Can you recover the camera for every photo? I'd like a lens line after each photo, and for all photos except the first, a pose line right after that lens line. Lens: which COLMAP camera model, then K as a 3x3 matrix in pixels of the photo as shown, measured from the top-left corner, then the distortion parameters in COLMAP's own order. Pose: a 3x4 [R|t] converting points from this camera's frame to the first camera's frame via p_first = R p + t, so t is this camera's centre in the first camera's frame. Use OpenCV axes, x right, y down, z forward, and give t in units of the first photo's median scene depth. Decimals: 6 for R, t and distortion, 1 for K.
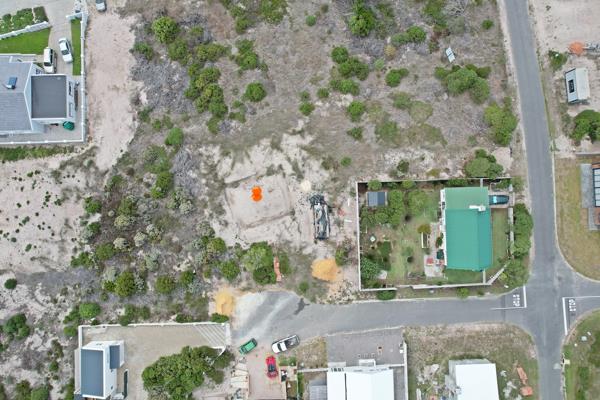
lens RADIAL K [[383.9, 0, 301.2], [0, 383.9, 200.5], [0, 0, 1]] dist [-0.076561, 0.066911]
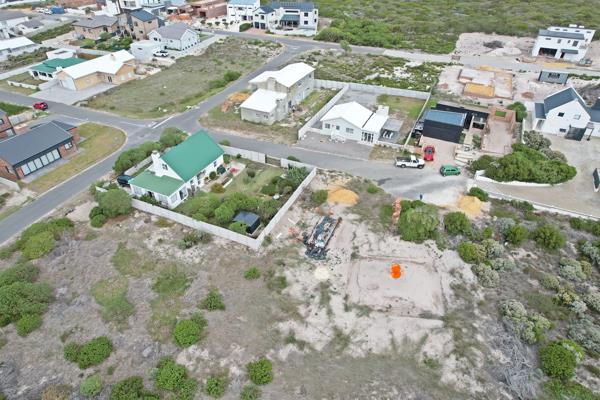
lens RADIAL K [[383.9, 0, 301.2], [0, 383.9, 200.5], [0, 0, 1]] dist [-0.076561, 0.066911]
pose [[-0.893363, -0.282094, 0.349750, -0.153946], [0.448295, -0.506647, 0.736438, -0.485289], [-0.030545, 0.814698, 0.579081, 0.506433]]
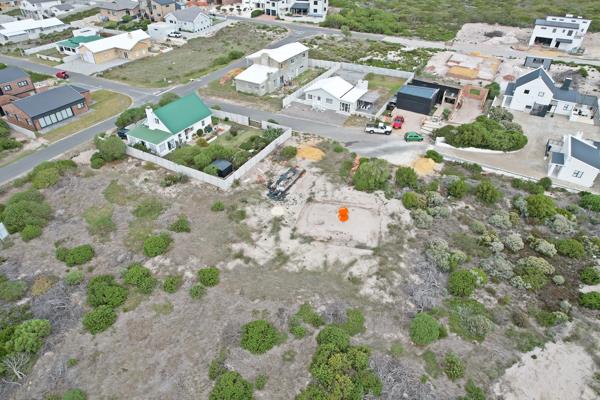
lens RADIAL K [[383.9, 0, 301.2], [0, 383.9, 200.5], [0, 0, 1]] dist [-0.076561, 0.066911]
pose [[-0.856259, -0.328081, 0.398978, -0.331103], [0.515238, -0.487516, 0.704882, -0.551466], [-0.036751, 0.809130, 0.586480, 0.525597]]
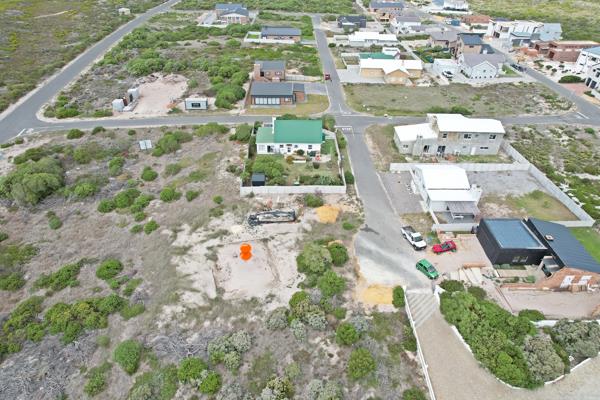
lens RADIAL K [[383.9, 0, 301.2], [0, 383.9, 200.5], [0, 0, 1]] dist [-0.076561, 0.066911]
pose [[0.017407, -0.591828, 0.805877, -0.671690], [0.998947, 0.044520, 0.011118, 0.101562], [-0.042458, 0.804834, 0.591979, 0.406455]]
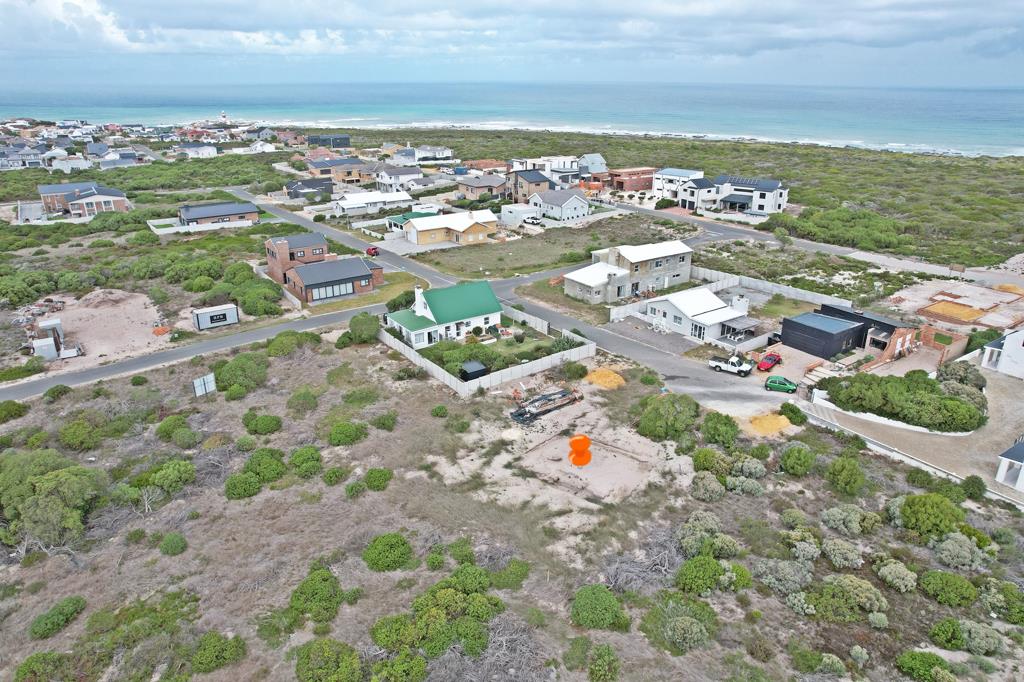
lens RADIAL K [[669.7, 0, 513.7], [0, 669.7, 342.1], [0, 0, 1]] dist [-0.072984, 0.060870]
pose [[-0.548560, -0.316385, 0.773939, -0.689525], [0.835657, -0.176970, 0.519960, -0.511523], [-0.027544, 0.931978, 0.361468, 0.530143]]
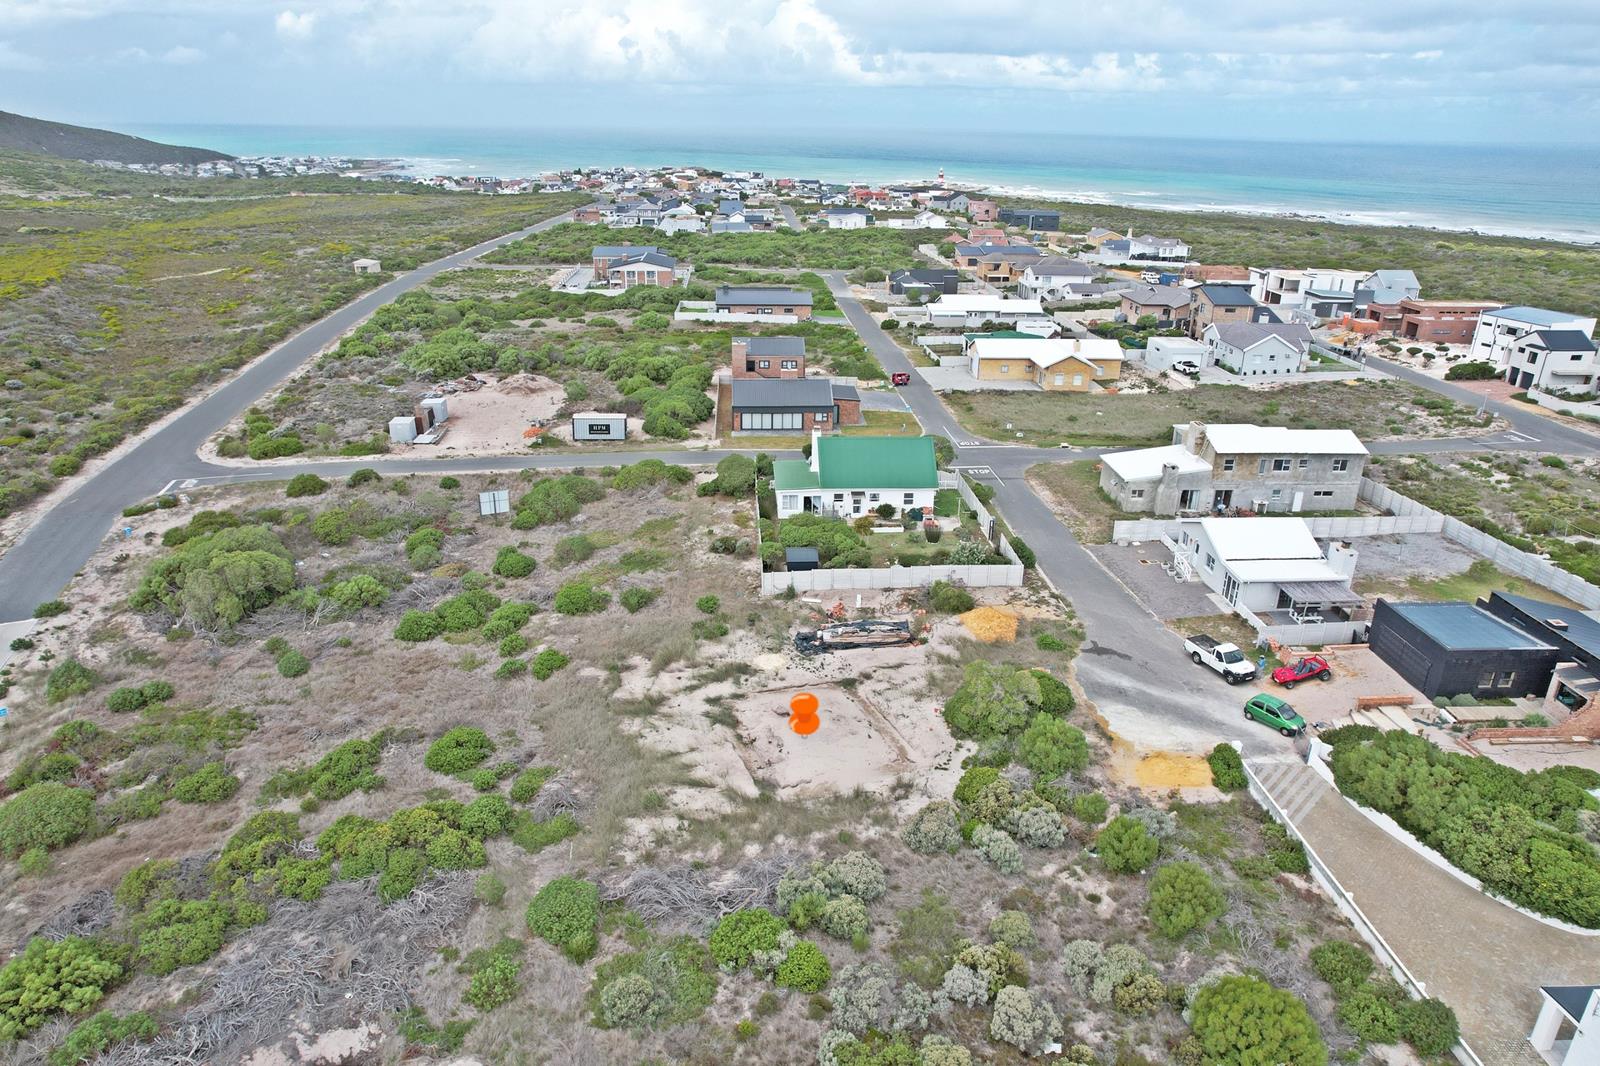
lens RADIAL K [[1023.8, 0, 803.1], [0, 1023.8, 534.3], [0, 0, 1]] dist [-0.076561, 0.066911]
pose [[-0.031292, -0.383220, 0.923127, -0.819160], [0.998675, 0.025755, 0.044544, -0.052397], [-0.040845, 0.923298, 0.381906, 0.527294]]
